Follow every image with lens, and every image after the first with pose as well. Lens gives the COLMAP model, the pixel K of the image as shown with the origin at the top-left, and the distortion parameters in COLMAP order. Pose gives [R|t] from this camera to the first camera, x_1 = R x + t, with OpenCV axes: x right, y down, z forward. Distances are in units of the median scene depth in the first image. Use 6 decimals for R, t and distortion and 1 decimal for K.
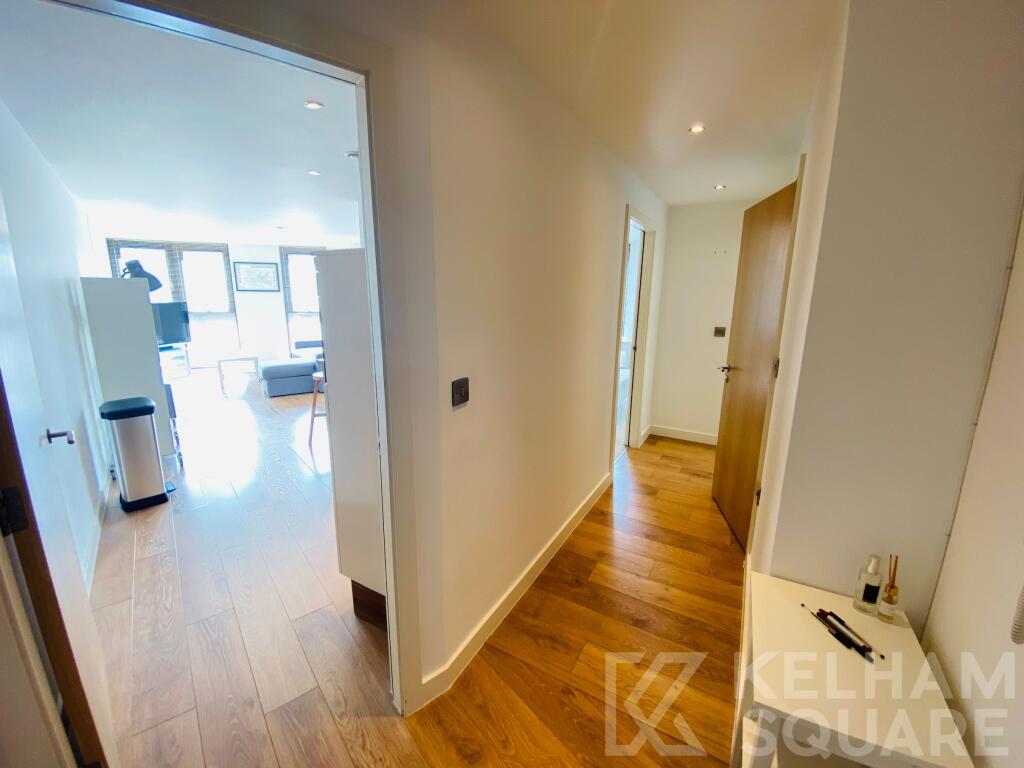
lens RADIAL K [[421.9, 0, 512.0], [0, 421.9, 384.0], [0, 0, 1]] dist [0.001486, -0.014876]
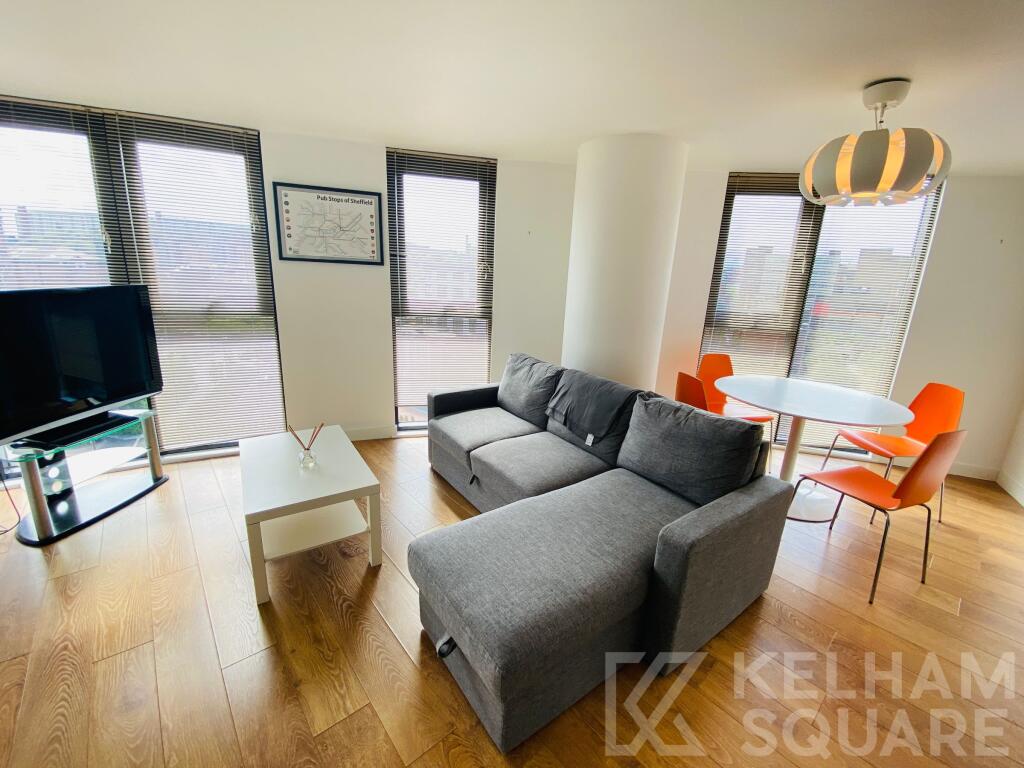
lens RADIAL K [[421.9, 0, 512.0], [0, 421.9, 384.0], [0, 0, 1]] dist [0.001486, -0.014876]
pose [[0.999075, 0.018668, 0.038741, -0.445203], [-0.020067, 0.999148, 0.036055, -0.122735], [-0.038035, -0.036799, 0.998599, 0.588814]]
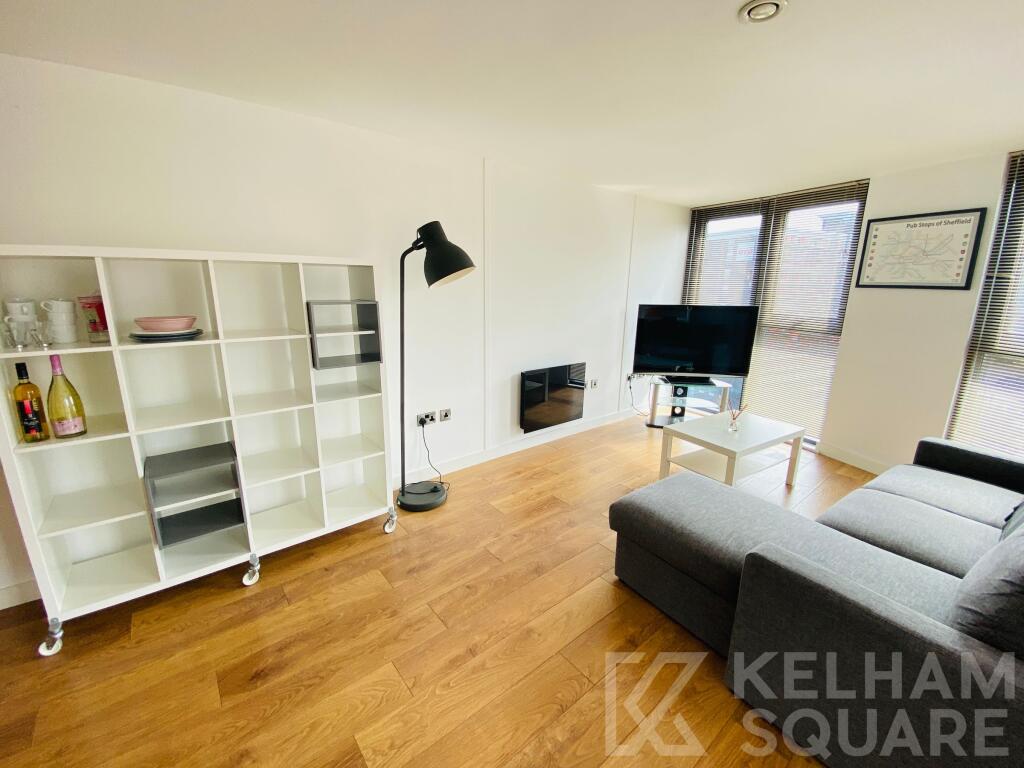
lens RADIAL K [[421.9, 0, 512.0], [0, 421.9, 384.0], [0, 0, 1]] dist [0.001486, -0.014876]
pose [[-0.008350, 0.212344, -0.977159, -0.199808], [-0.225683, 0.951581, 0.208714, -0.132877], [0.974165, 0.222271, 0.039977, 0.644038]]
